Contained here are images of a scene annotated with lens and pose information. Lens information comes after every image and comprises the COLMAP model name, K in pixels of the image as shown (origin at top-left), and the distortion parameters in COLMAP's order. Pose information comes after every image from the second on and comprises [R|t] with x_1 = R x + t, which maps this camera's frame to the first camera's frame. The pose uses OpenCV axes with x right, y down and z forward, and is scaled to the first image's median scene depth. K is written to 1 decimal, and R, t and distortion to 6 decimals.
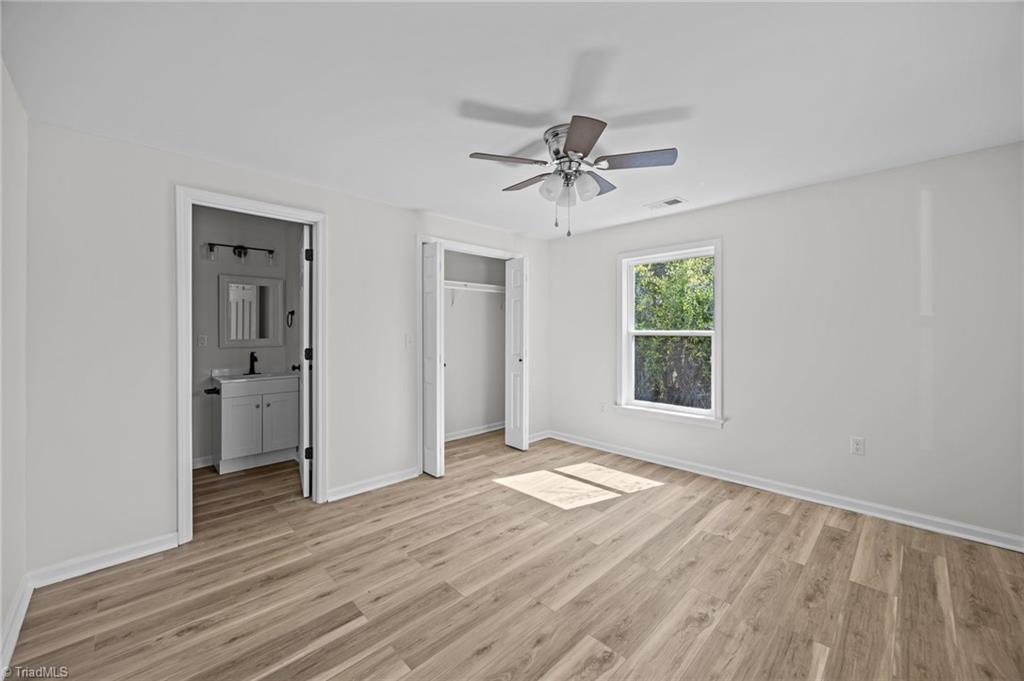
lens RADIAL K [[391.8, 0, 511.6], [0, 391.8, 332.6], [0, 0, 1]] dist [-0.007404, -0.000348]
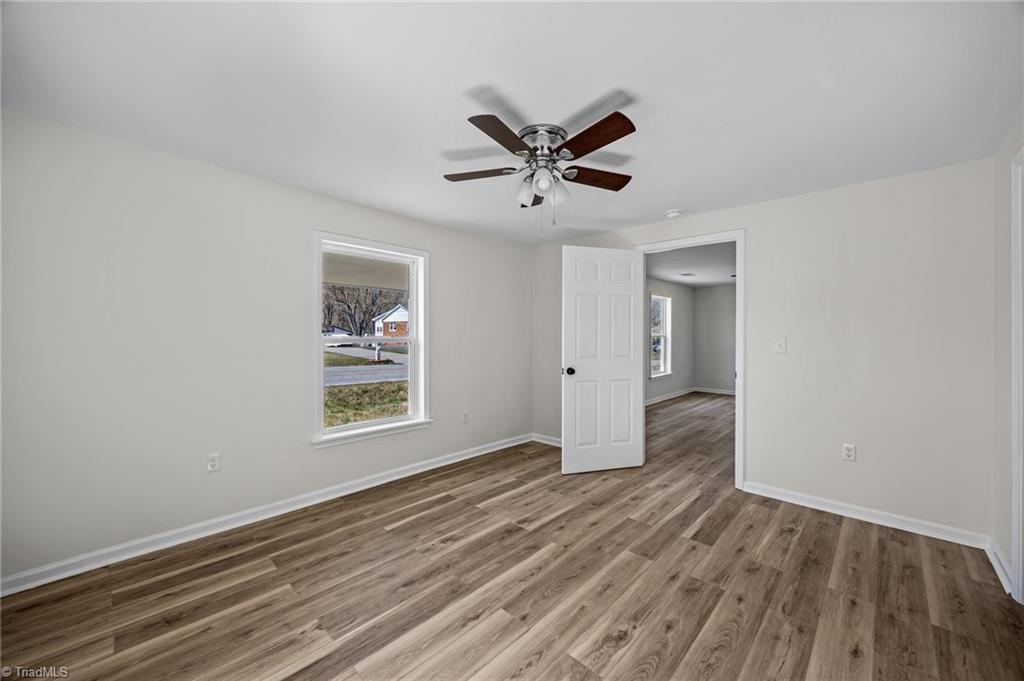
lens RADIAL K [[391.8, 0, 509.7], [0, 391.8, 336.9], [0, 0, 1]] dist [-0.007404, -0.000348]
pose [[-0.999522, -0.001481, -0.030876, 0.242047], [-0.001863, 0.999922, 0.012360, -0.009174], [0.030855, 0.012412, -0.999447, 1.873929]]
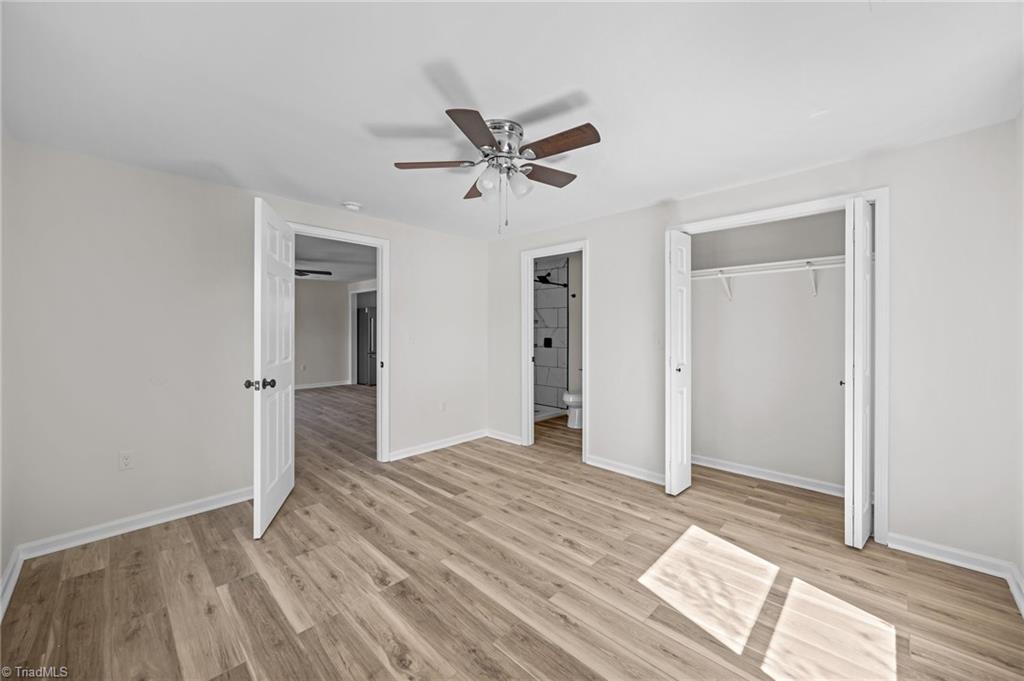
lens RADIAL K [[391.8, 0, 517.7], [0, 391.8, 334.3], [0, 0, 1]] dist [-0.007404, -0.000348]
pose [[0.039589, 0.014238, -0.999115, 1.065111], [-0.007325, 0.999876, 0.013958, -0.009960], [0.999189, 0.006766, 0.039688, 0.952749]]
